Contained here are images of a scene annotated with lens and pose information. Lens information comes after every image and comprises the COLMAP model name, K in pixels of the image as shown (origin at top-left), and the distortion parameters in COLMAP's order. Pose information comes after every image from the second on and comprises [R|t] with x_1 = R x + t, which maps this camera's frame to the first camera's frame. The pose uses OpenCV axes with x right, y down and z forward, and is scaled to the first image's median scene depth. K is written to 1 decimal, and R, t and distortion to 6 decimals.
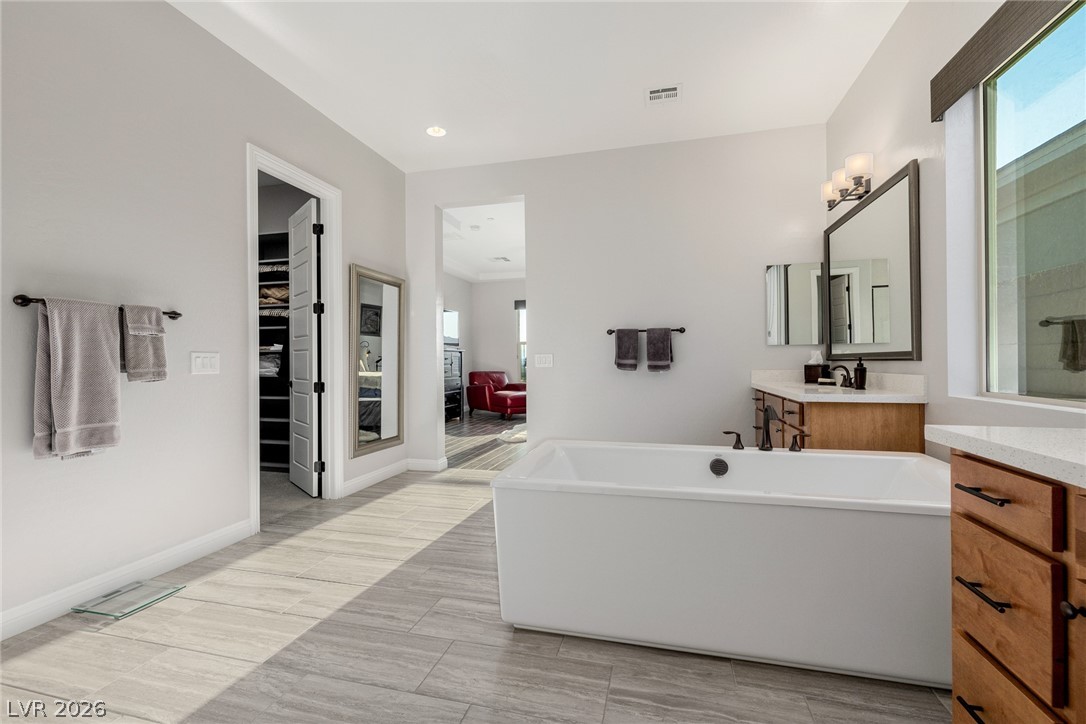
lens RADIAL K [[458.4, 0, 545.0], [0, 458.4, 360.5], [0, 0, 1]] dist [0.000507, -0.000994]
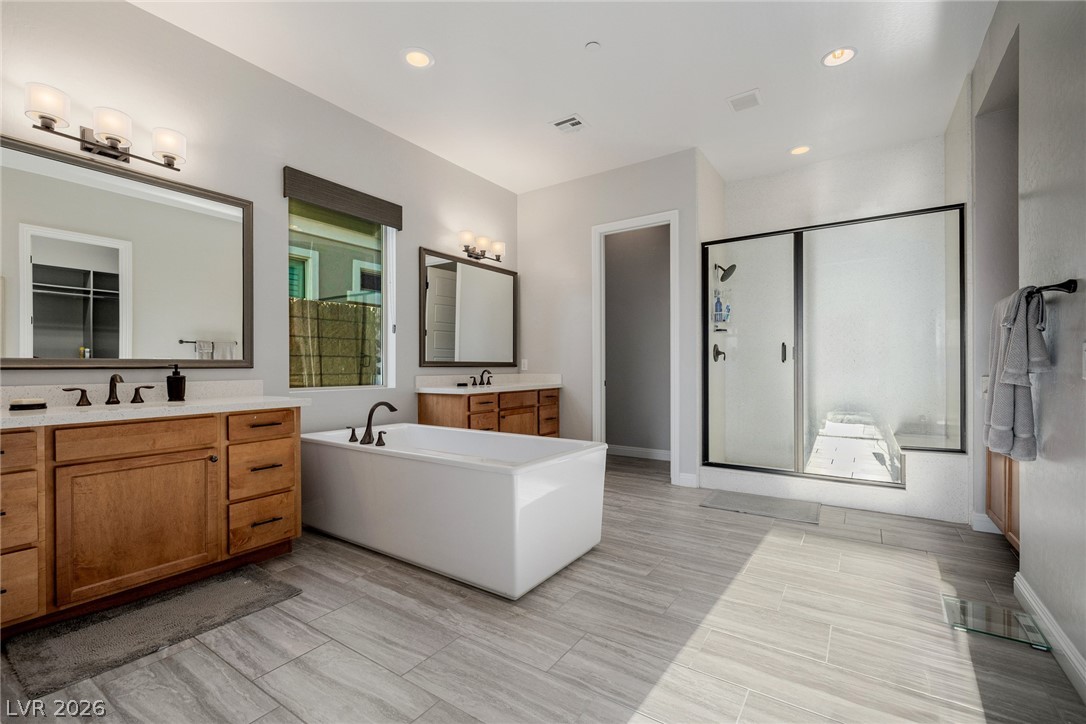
lens RADIAL K [[458.4, 0, 548.8], [0, 458.4, 364.5], [0, 0, 1]] dist [0.000507, -0.000994]
pose [[-0.939351, 0.005249, 0.342917, -0.346505], [0.004426, 0.999985, -0.003183, -0.001569], [-0.342928, -0.001472, -0.939360, 1.903571]]
